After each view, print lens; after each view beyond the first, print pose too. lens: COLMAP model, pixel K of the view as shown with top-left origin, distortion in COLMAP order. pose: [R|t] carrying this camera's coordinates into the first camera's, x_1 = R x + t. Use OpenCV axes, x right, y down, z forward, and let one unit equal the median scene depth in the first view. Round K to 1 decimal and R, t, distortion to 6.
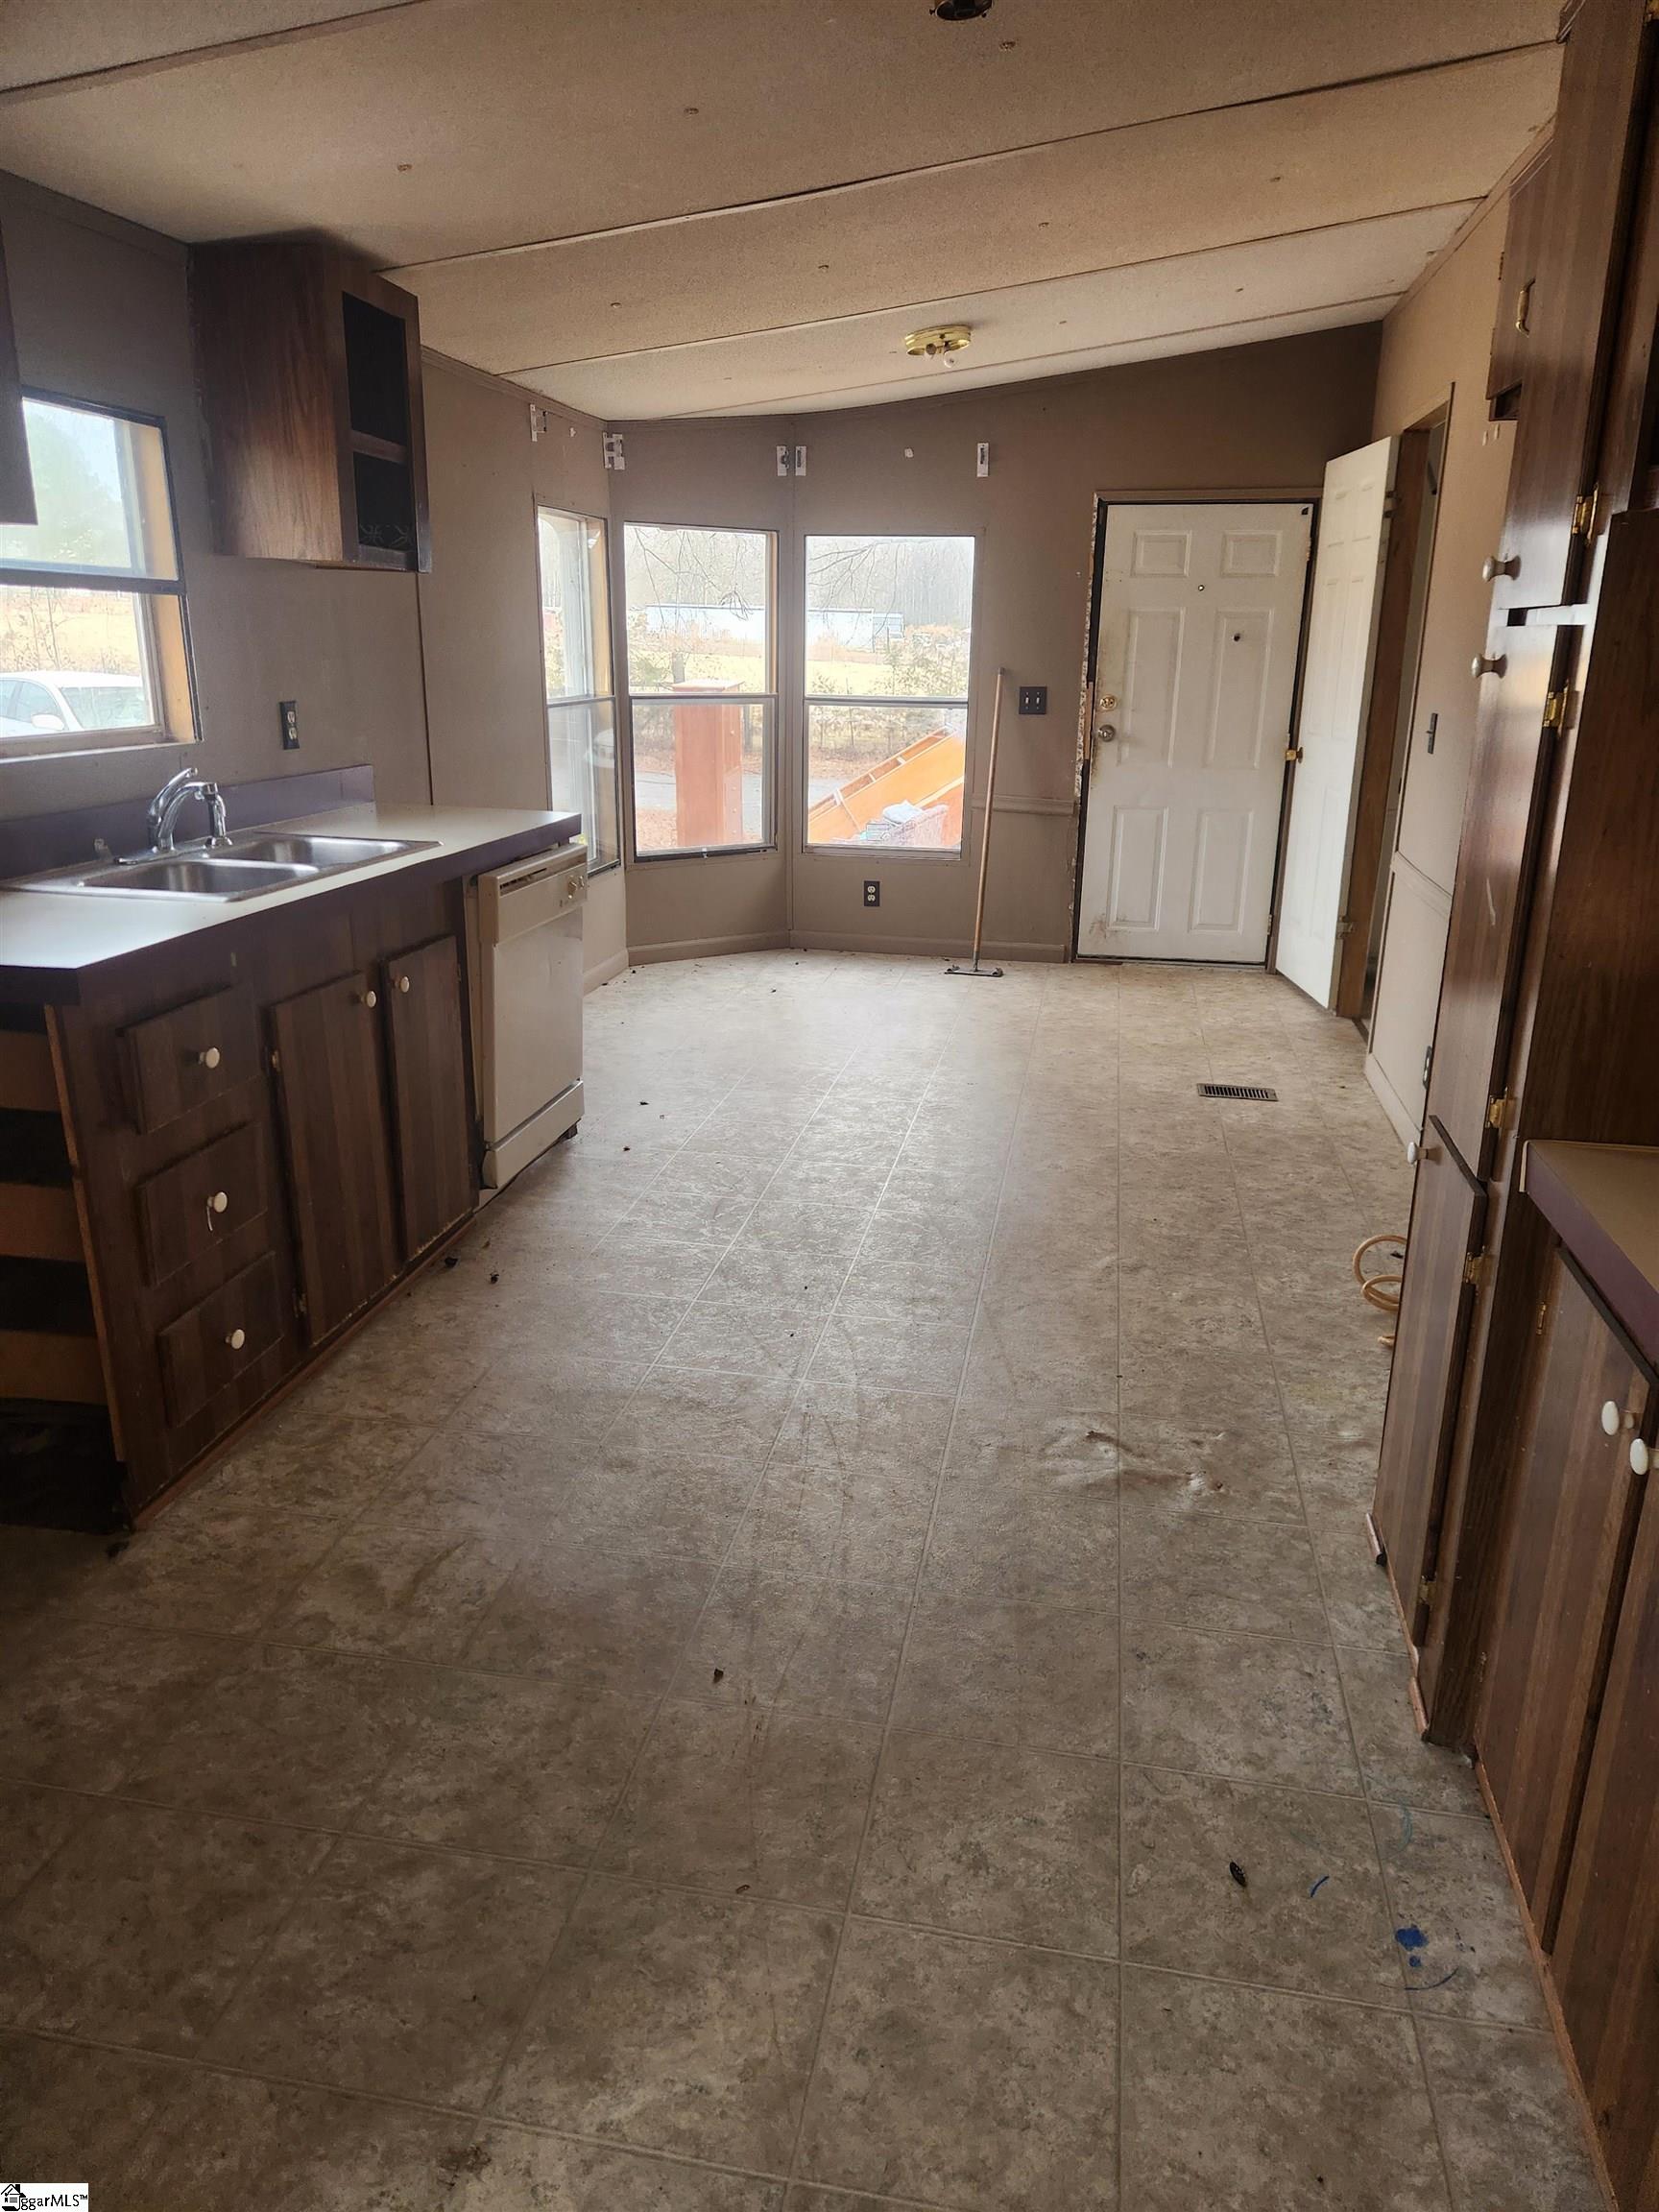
lens RADIAL K [[1470.5, 0, 829.5], [0, 1470.5, 1106.0], [0, 0, 1]] dist [0.102734, -0.126247]
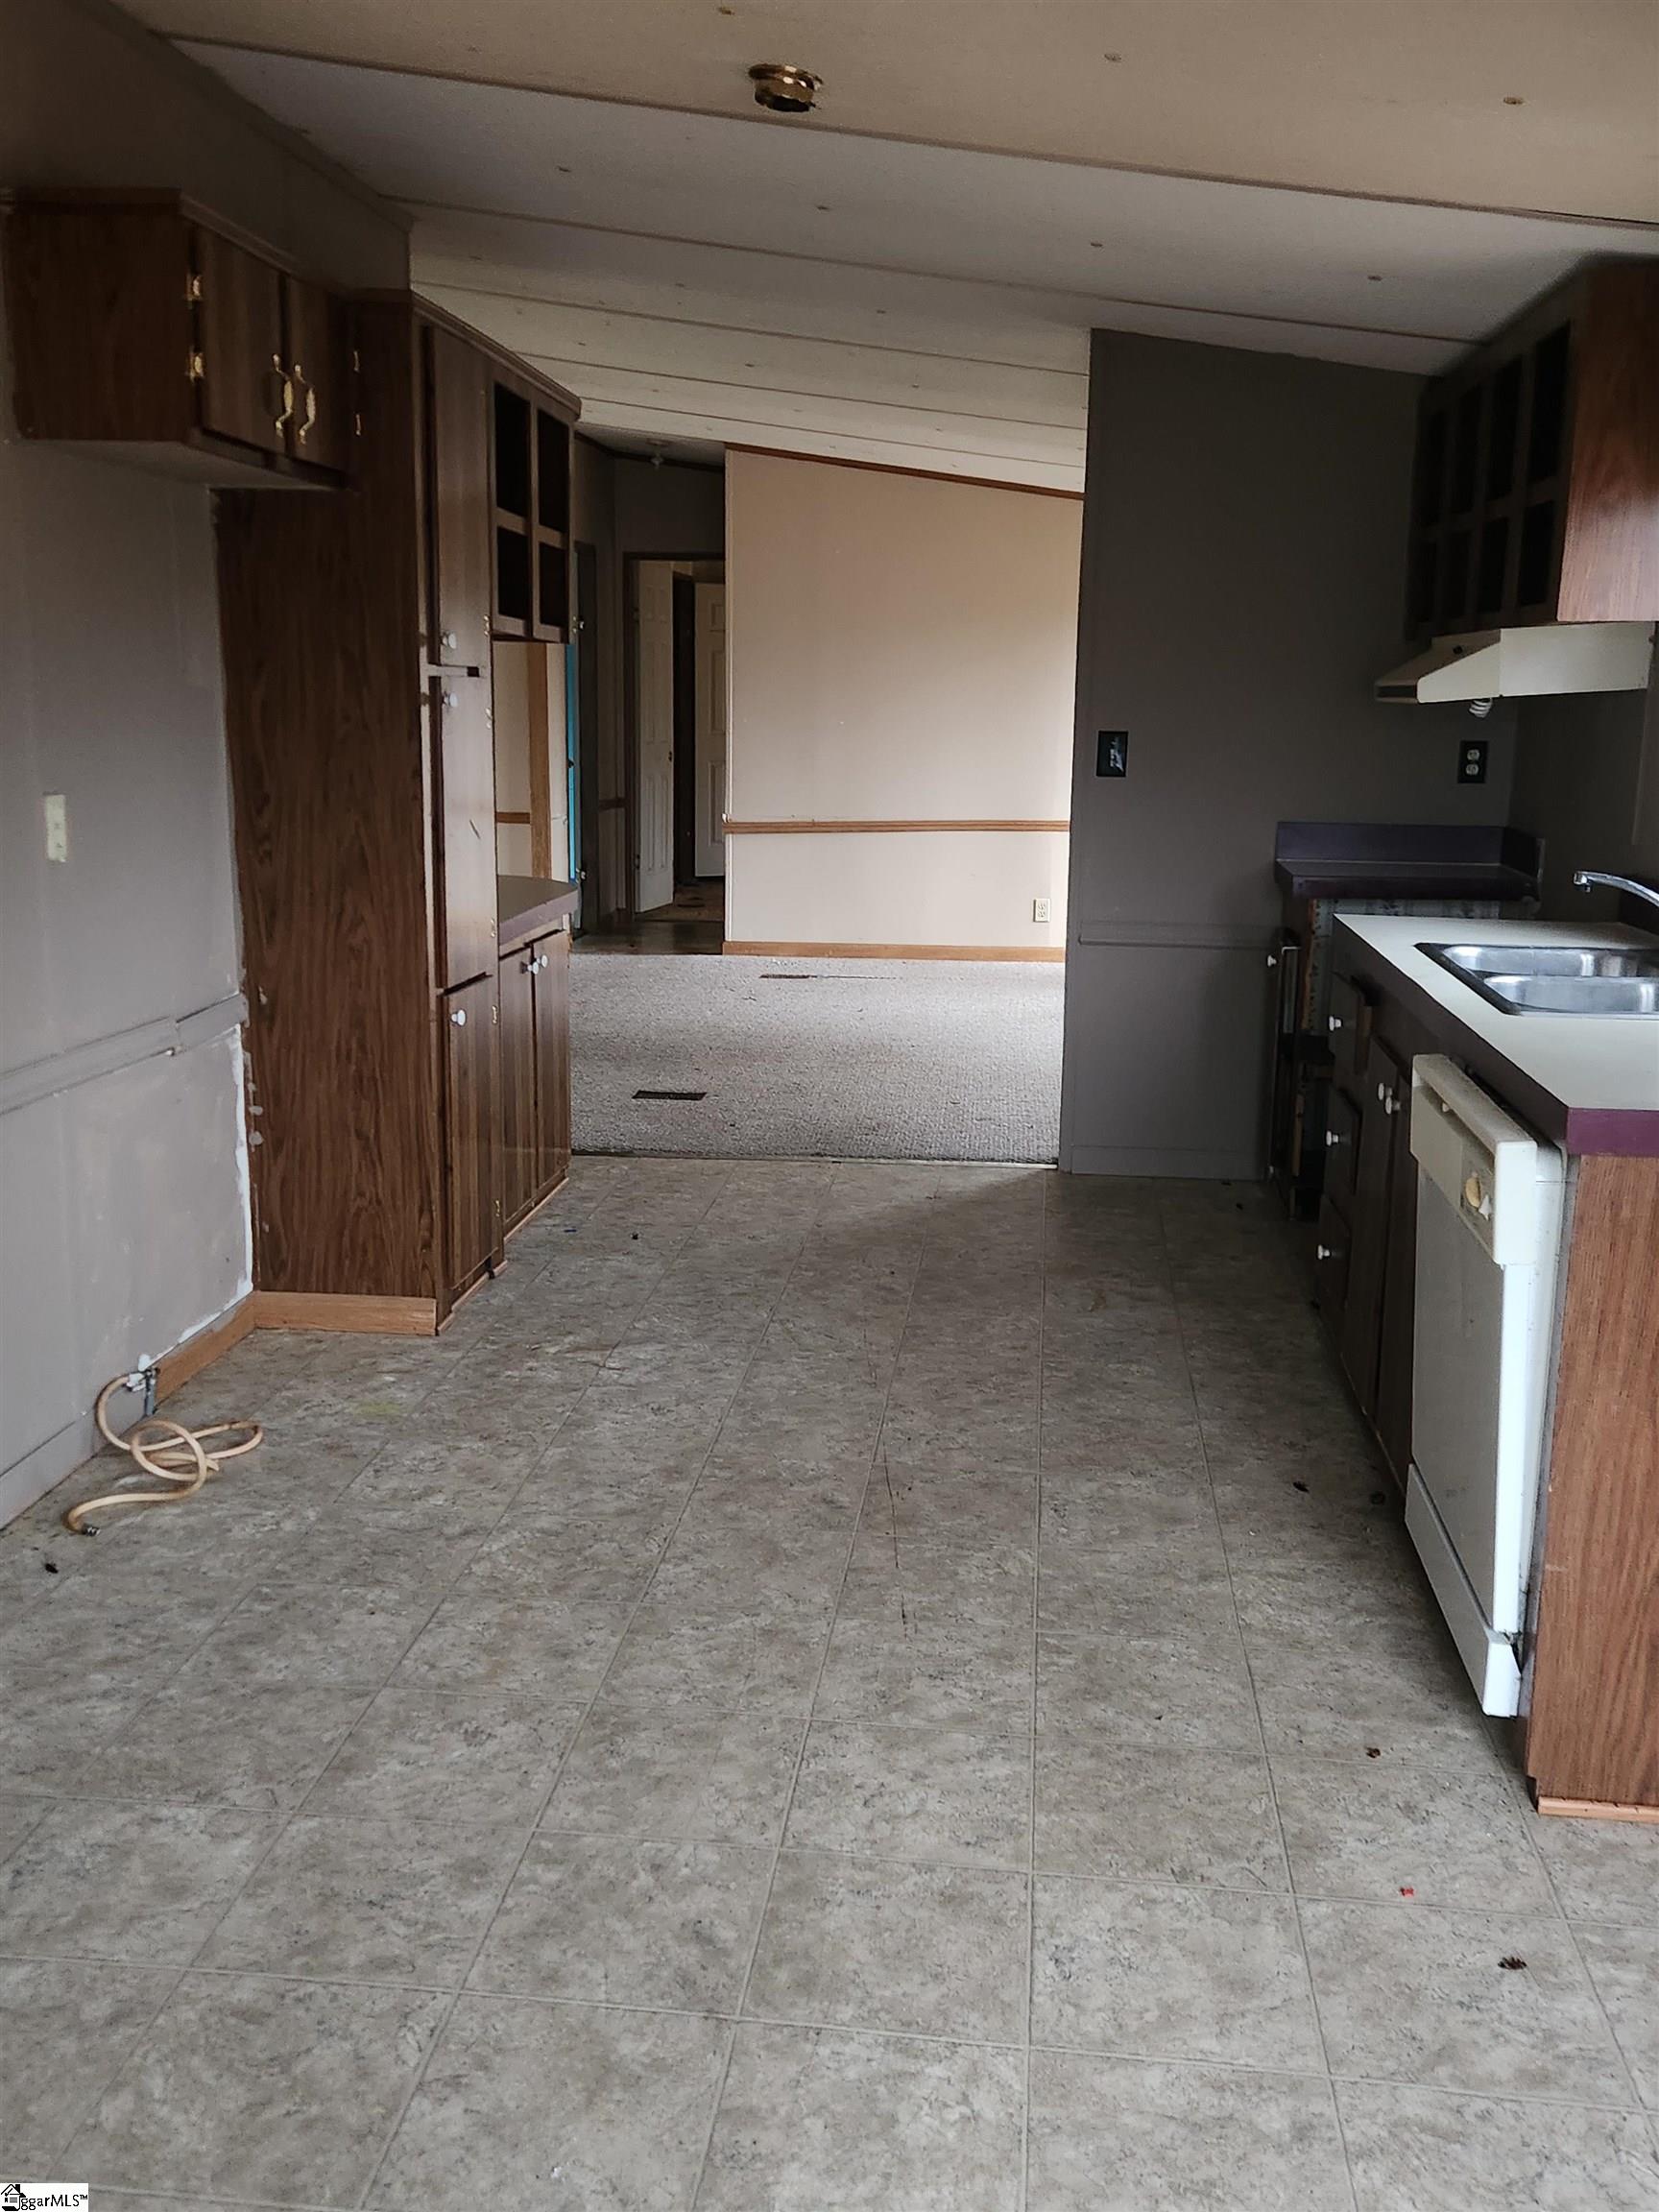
lens RADIAL K [[1921.9, 0, 821.7], [0, 1921.9, 1073.2], [0, 0, 1]] dist [0.108284, -0.128548]
pose [[-0.997285, -0.014323, -0.072226, 0.109084], [-0.047243, 0.876855, 0.478429, -0.563640], [0.056479, 0.480542, -0.875151, 1.783772]]
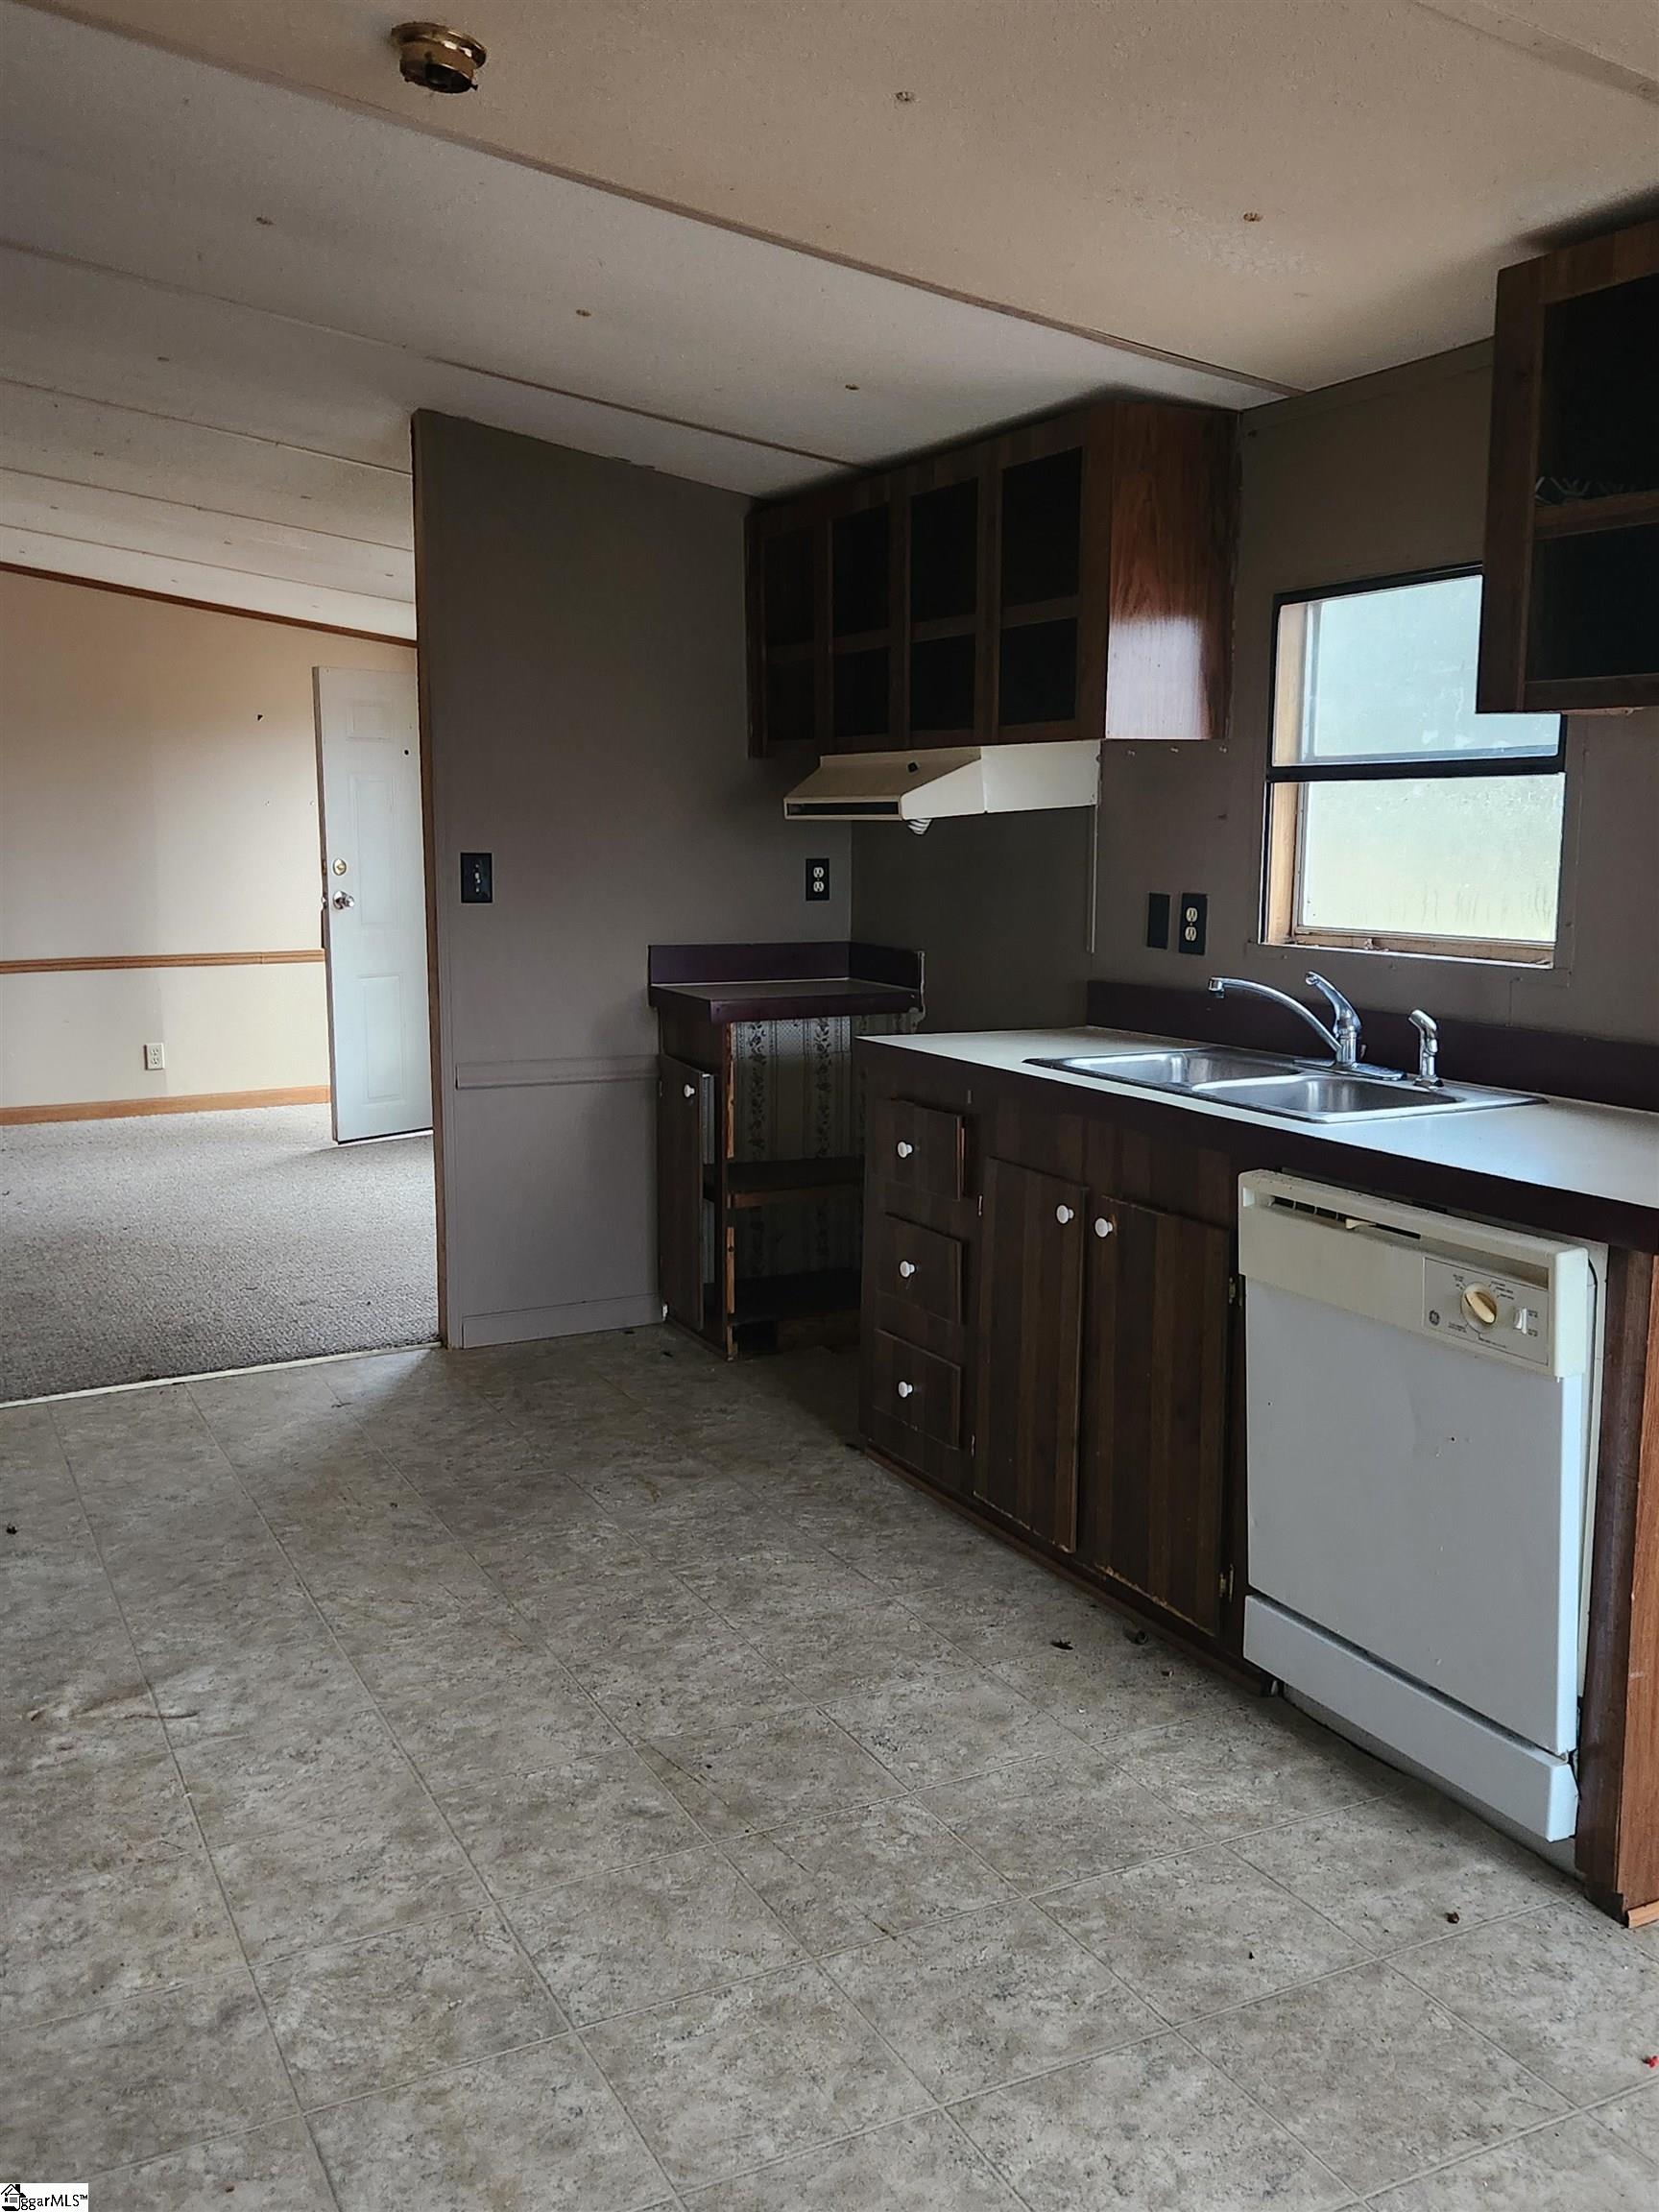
lens RADIAL K [[1924.4, 0, 829.5], [0, 1924.4, 1106.0], [0, 0, 1]] dist [0.100042, -0.106819]
pose [[-0.792475, 0.071455, -0.605704, 0.438552], [-0.197490, 0.909545, 0.365686, -0.463729], [0.577045, 0.409417, -0.706680, 1.504980]]
